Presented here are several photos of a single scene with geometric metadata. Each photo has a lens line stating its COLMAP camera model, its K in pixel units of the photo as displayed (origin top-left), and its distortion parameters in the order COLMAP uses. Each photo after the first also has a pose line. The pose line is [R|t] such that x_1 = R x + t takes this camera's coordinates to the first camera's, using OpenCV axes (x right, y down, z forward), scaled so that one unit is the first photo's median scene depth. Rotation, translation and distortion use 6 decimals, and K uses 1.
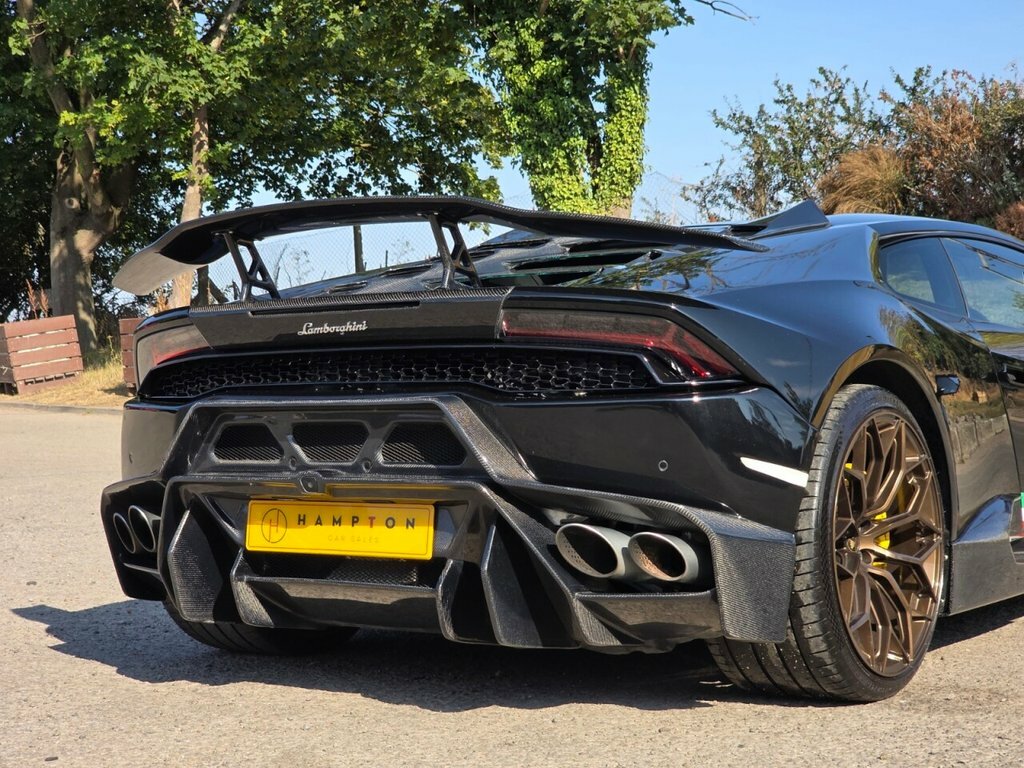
lens RADIAL K [[1952.8, 0, 496.7], [0, 1952.8, 392.3], [0, 0, 1]] dist [0.034014, 0.000000]
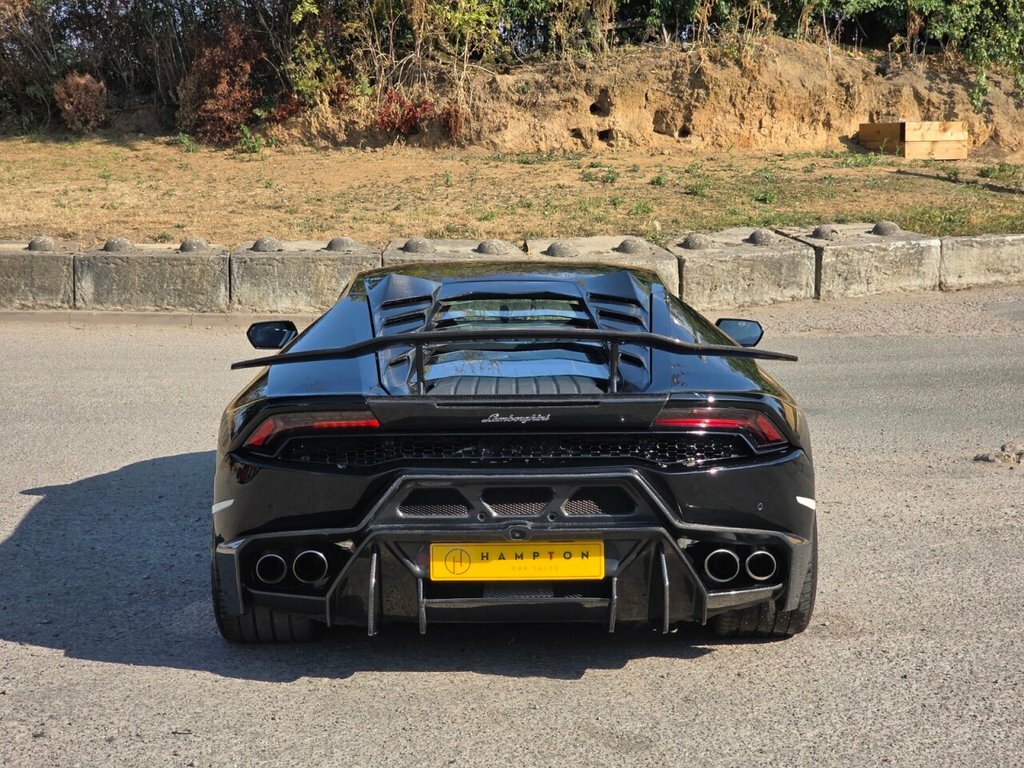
lens RADIAL K [[1952.8, 0, 529.7], [0, 1952.8, 354.9], [0, 0, 1]] dist [0.034014, 0.000000]
pose [[0.799506, -0.046969, 0.598819, -0.196238], [-0.008358, 0.995972, 0.089278, -0.043719], [-0.600601, -0.076383, 0.795892, -0.021587]]
